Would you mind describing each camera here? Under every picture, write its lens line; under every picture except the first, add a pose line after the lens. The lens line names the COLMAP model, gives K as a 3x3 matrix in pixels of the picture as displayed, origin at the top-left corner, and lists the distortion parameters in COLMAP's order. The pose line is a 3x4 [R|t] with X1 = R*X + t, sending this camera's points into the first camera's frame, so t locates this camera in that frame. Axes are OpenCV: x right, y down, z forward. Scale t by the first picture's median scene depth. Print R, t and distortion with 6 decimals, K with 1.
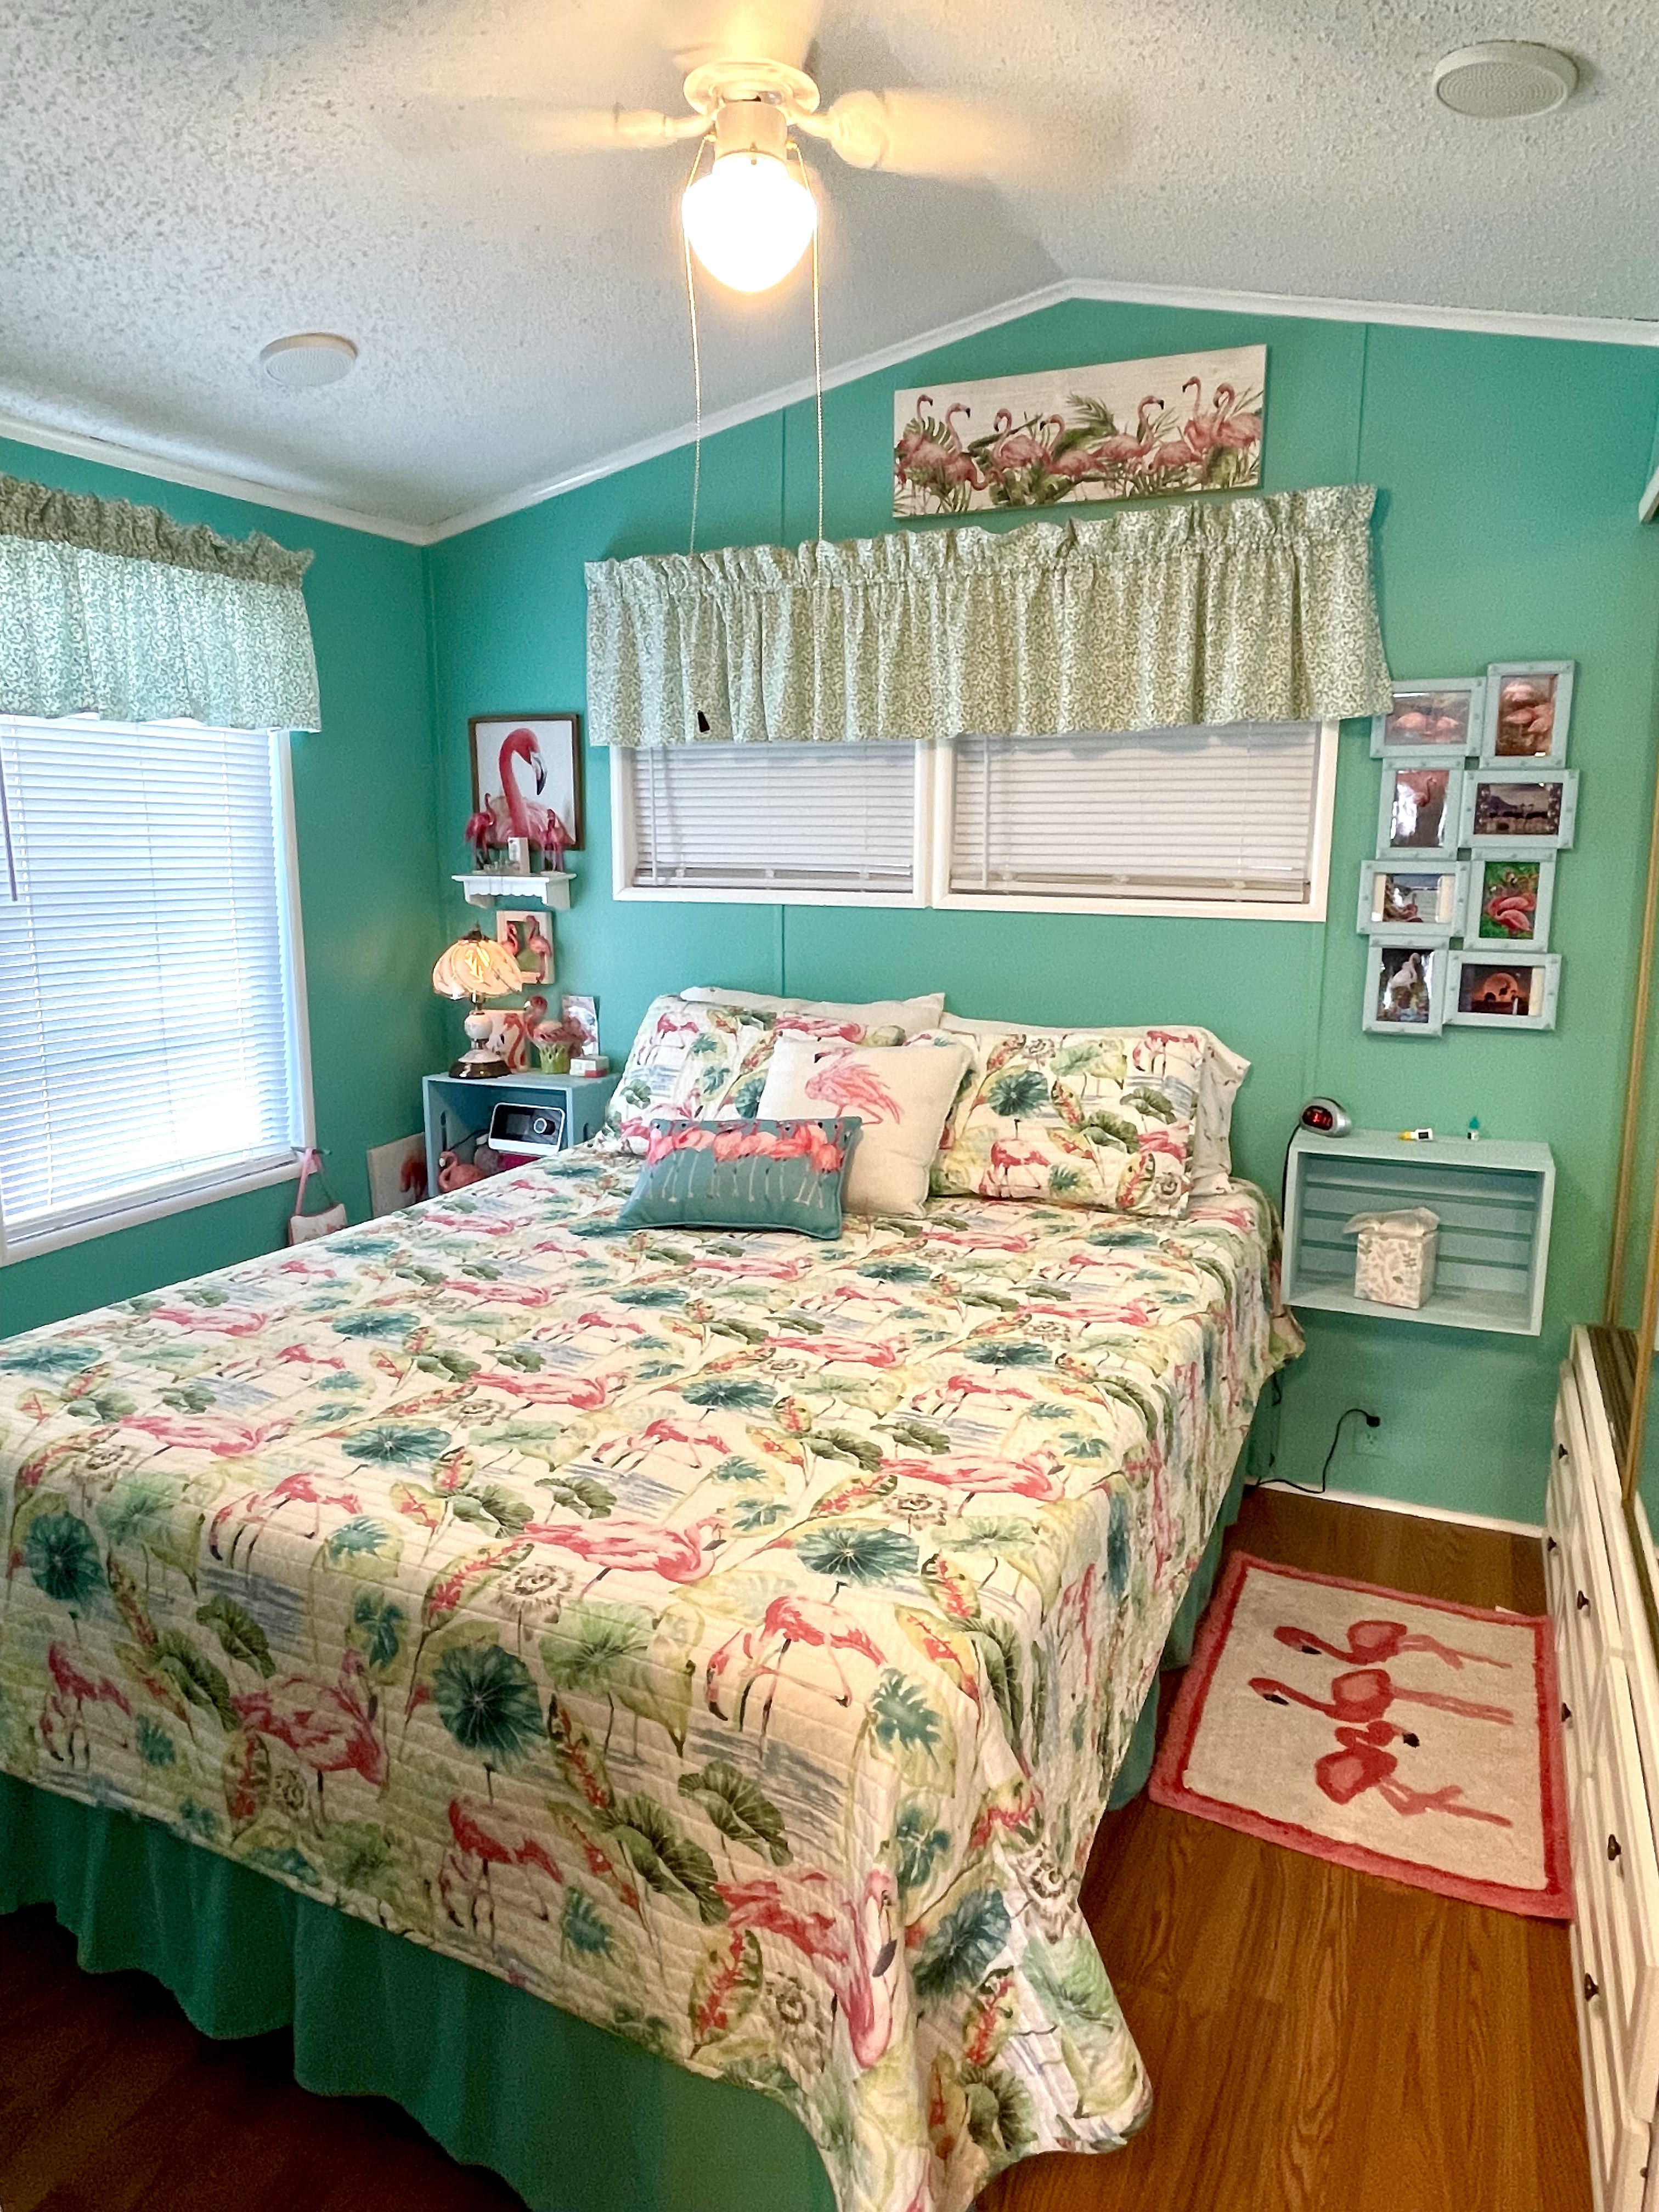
lens RADIAL K [[1401.9, 0, 851.9], [0, 1401.9, 1096.0], [0, 0, 1]] dist [-0.002845, -0.002153]
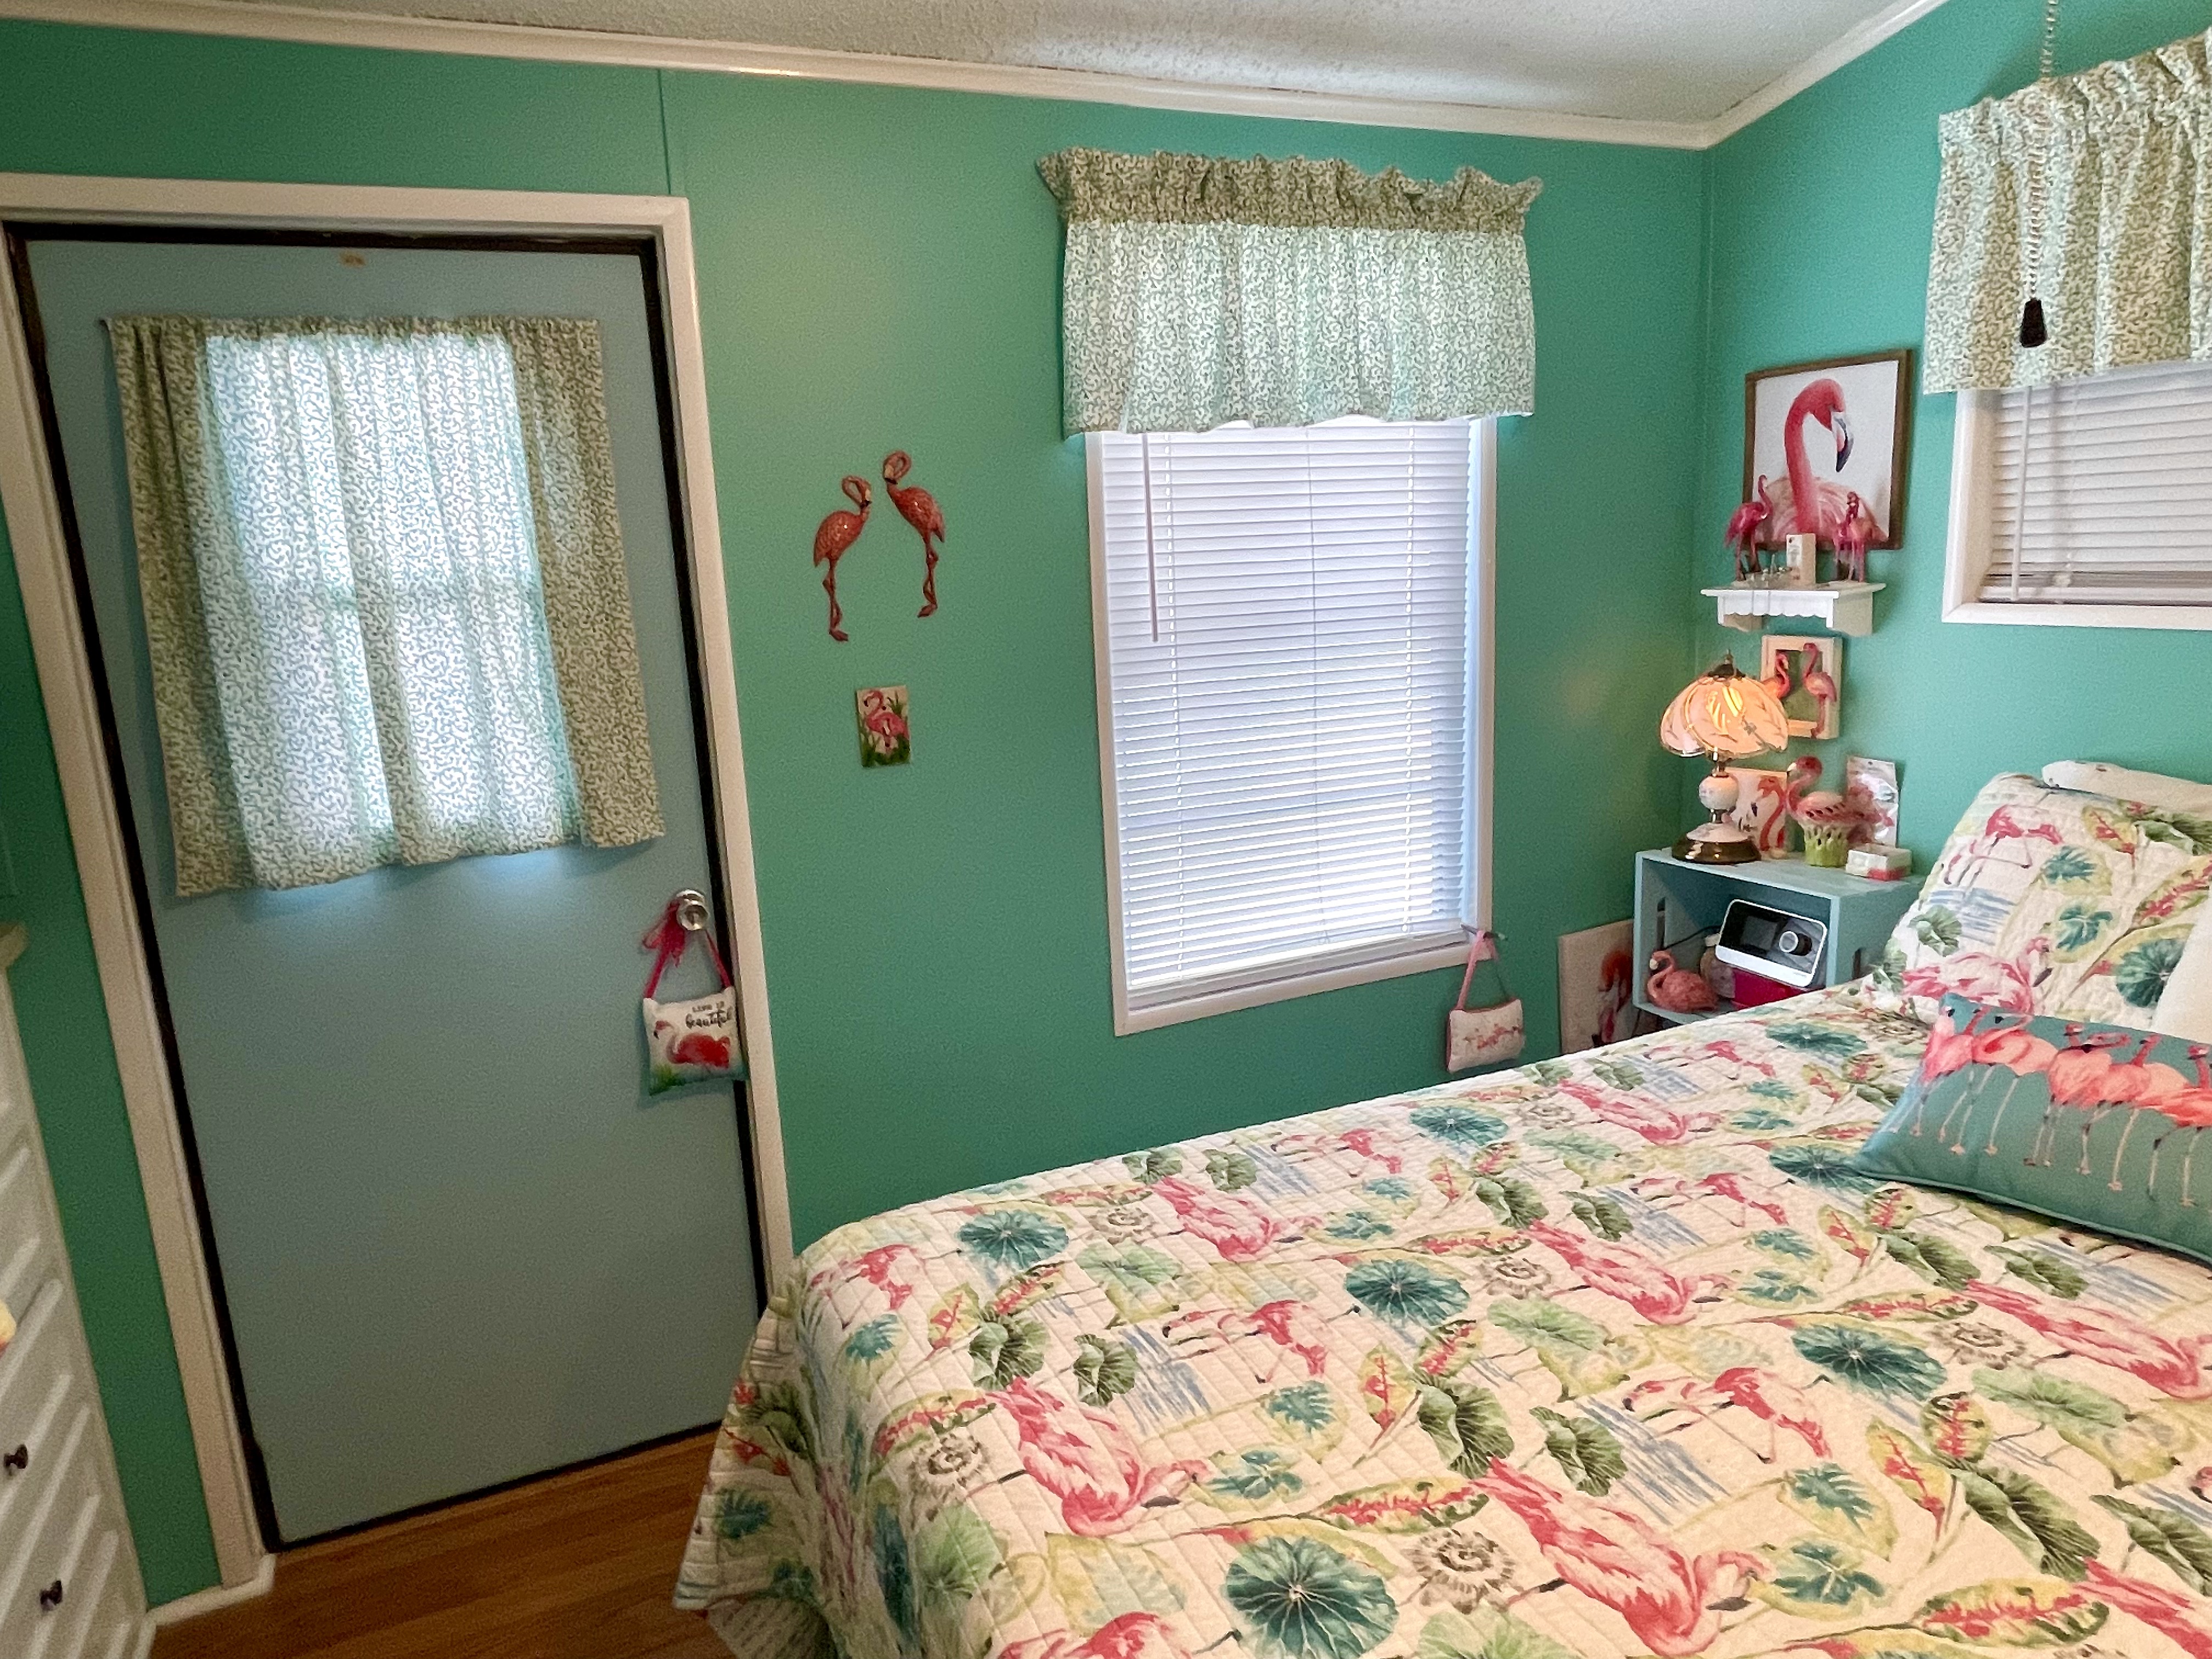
lens RADIAL K [[1401.9, 0, 1106.0], [0, 1401.9, 829.5], [0, 0, 1]] dist [-0.002845, -0.002153]
pose [[0.737983, 0.095532, -0.668023, -0.008634], [-0.071730, 0.995425, 0.063111, -0.063839], [0.670996, 0.001342, 0.741460, 0.271528]]
